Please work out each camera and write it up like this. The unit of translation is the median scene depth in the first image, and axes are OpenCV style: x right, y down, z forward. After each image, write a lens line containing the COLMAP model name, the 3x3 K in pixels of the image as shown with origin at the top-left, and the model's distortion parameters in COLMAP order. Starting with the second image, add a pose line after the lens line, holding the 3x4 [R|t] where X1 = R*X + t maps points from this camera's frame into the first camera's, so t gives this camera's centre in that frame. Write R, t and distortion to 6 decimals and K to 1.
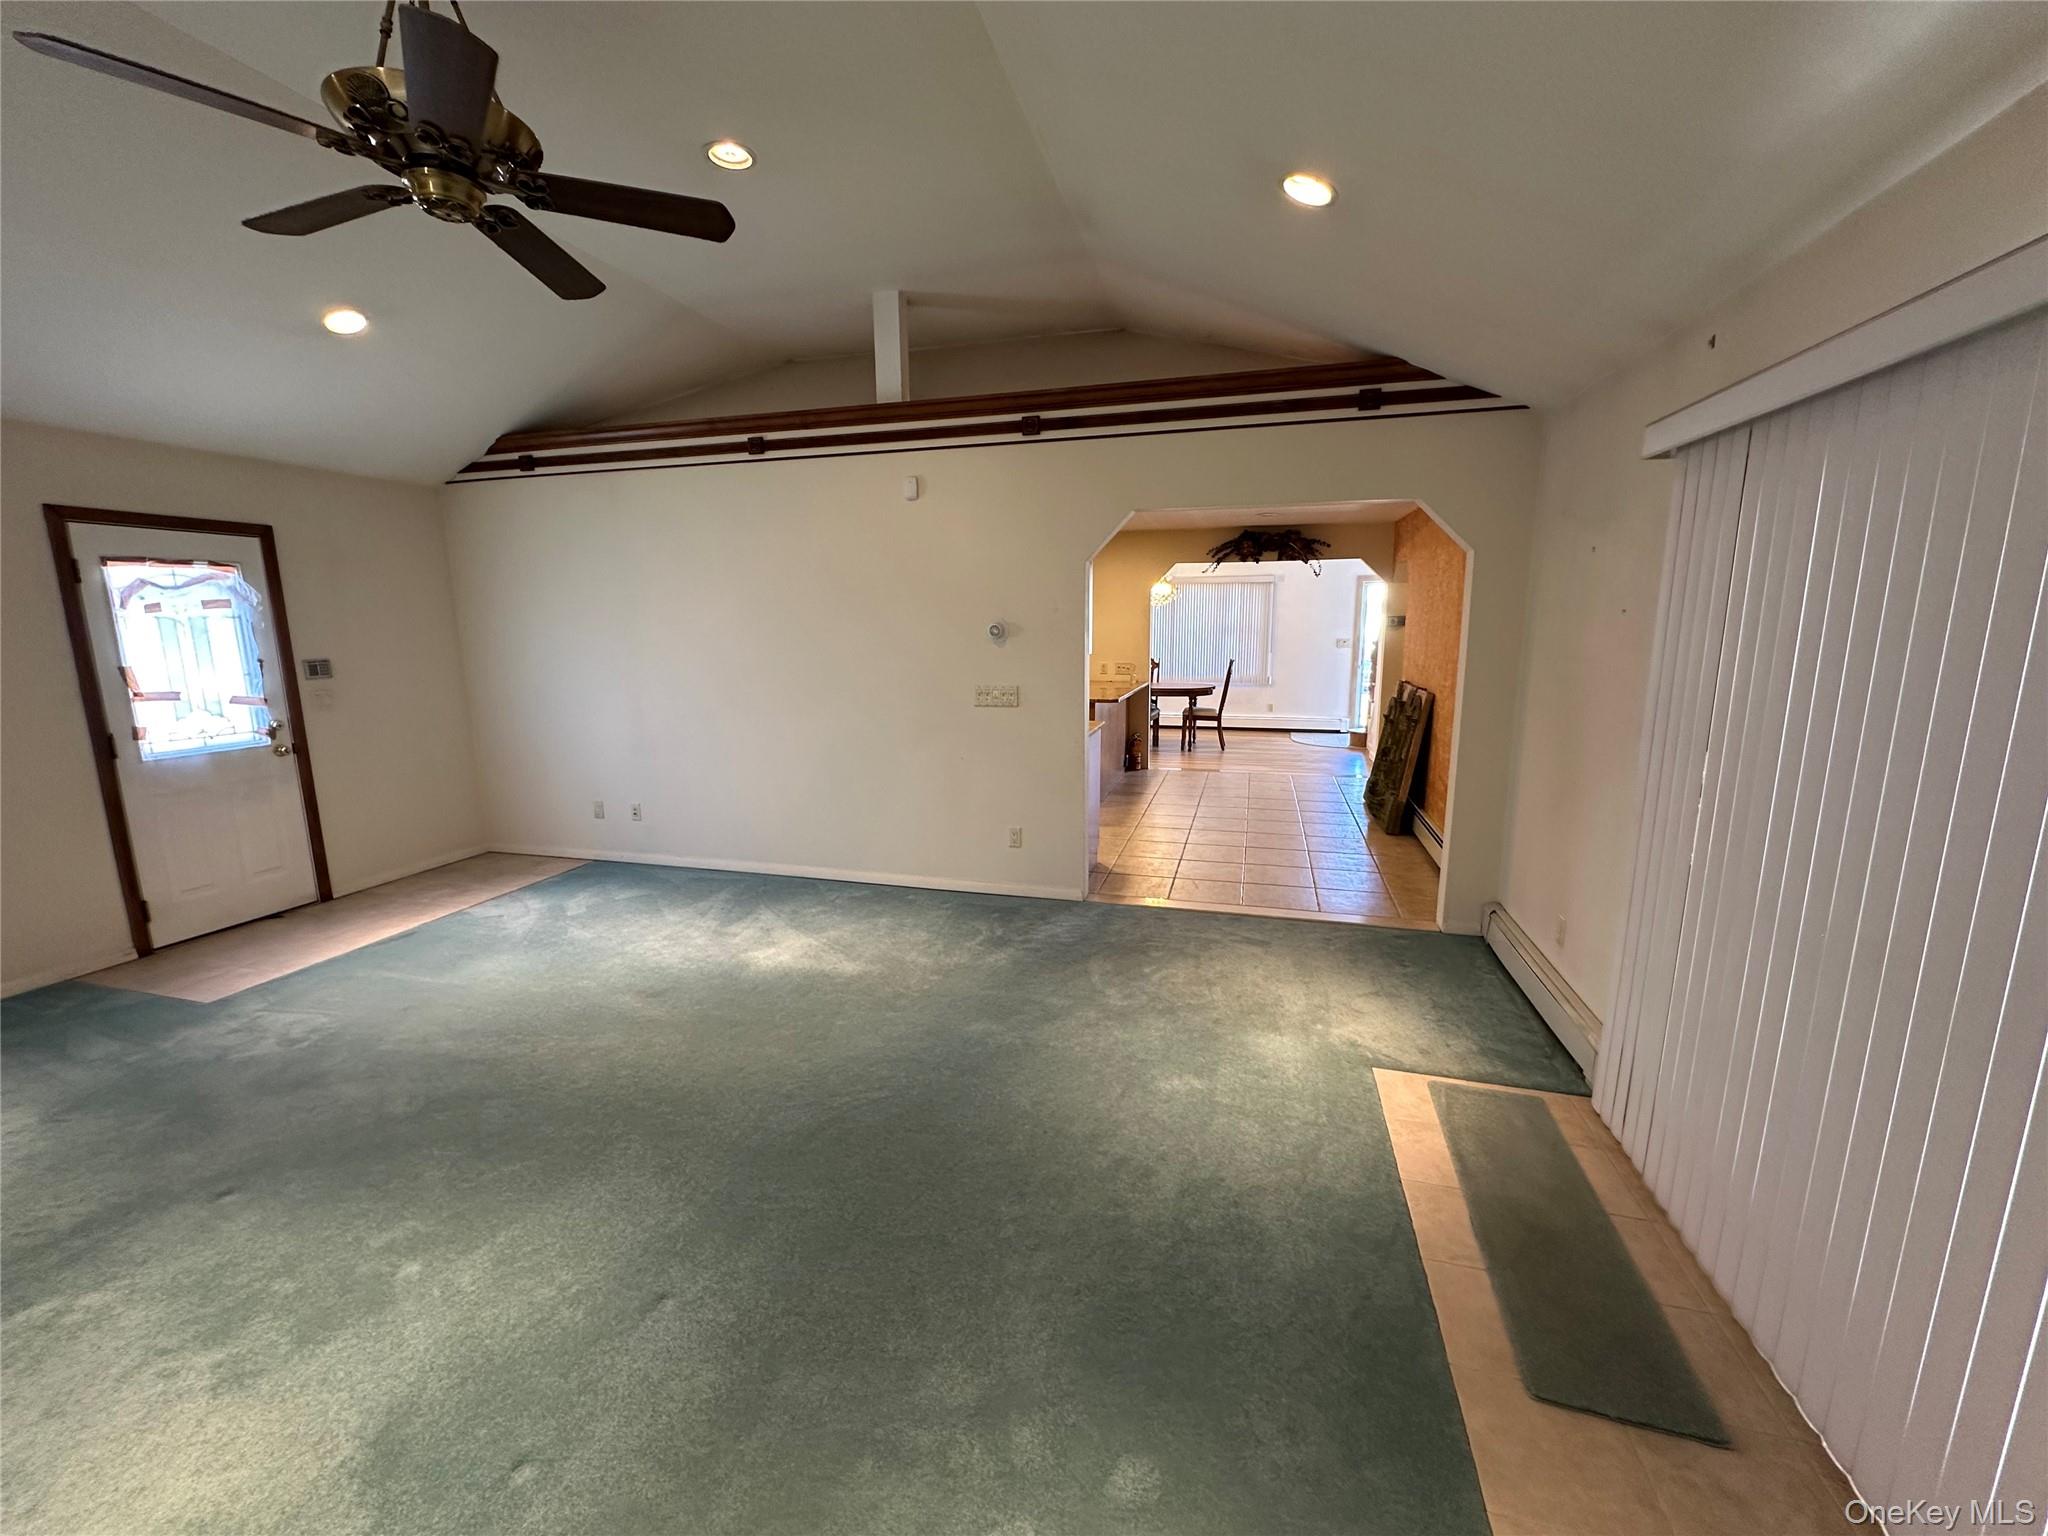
lens RADIAL K [[819.4, 0, 1003.8], [0, 819.4, 764.0], [0, 0, 1]] dist [0.000629, -0.000021]
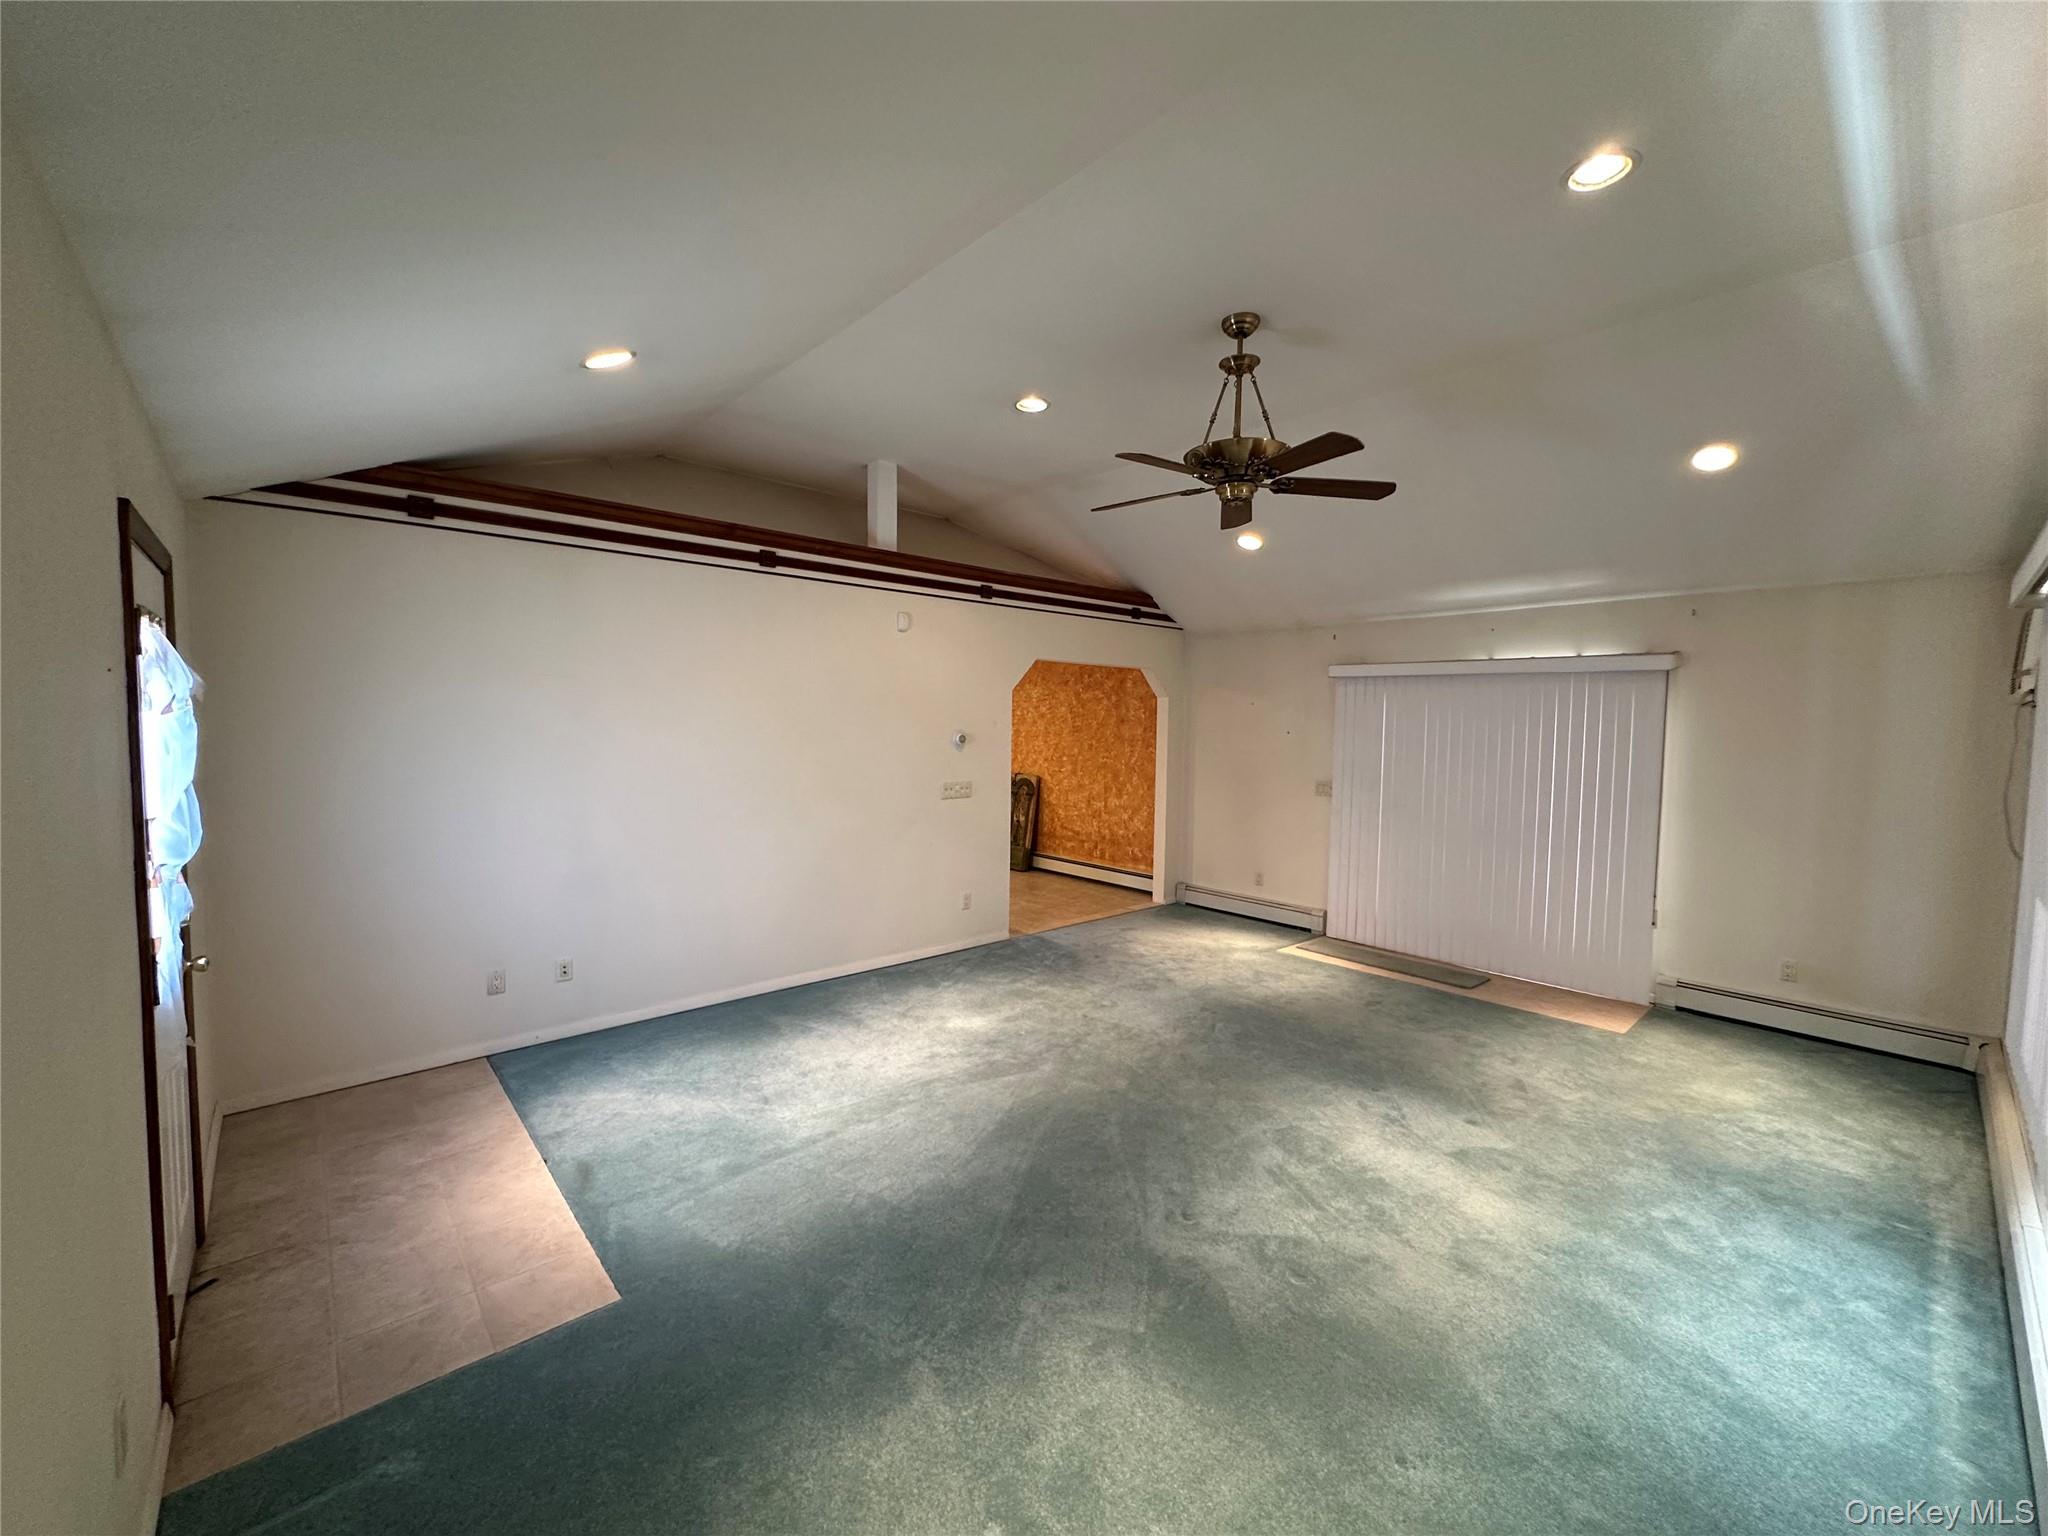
lens RADIAL K [[819.4, 0, 1018.2], [0, 819.4, 773.4], [0, 0, 1]] dist [0.000629, -0.000021]
pose [[0.532640, -0.039721, 0.845409, -1.053121], [0.129129, 0.991017, -0.034794, -0.053359], [-0.836433, 0.127700, 0.532985, 0.249093]]
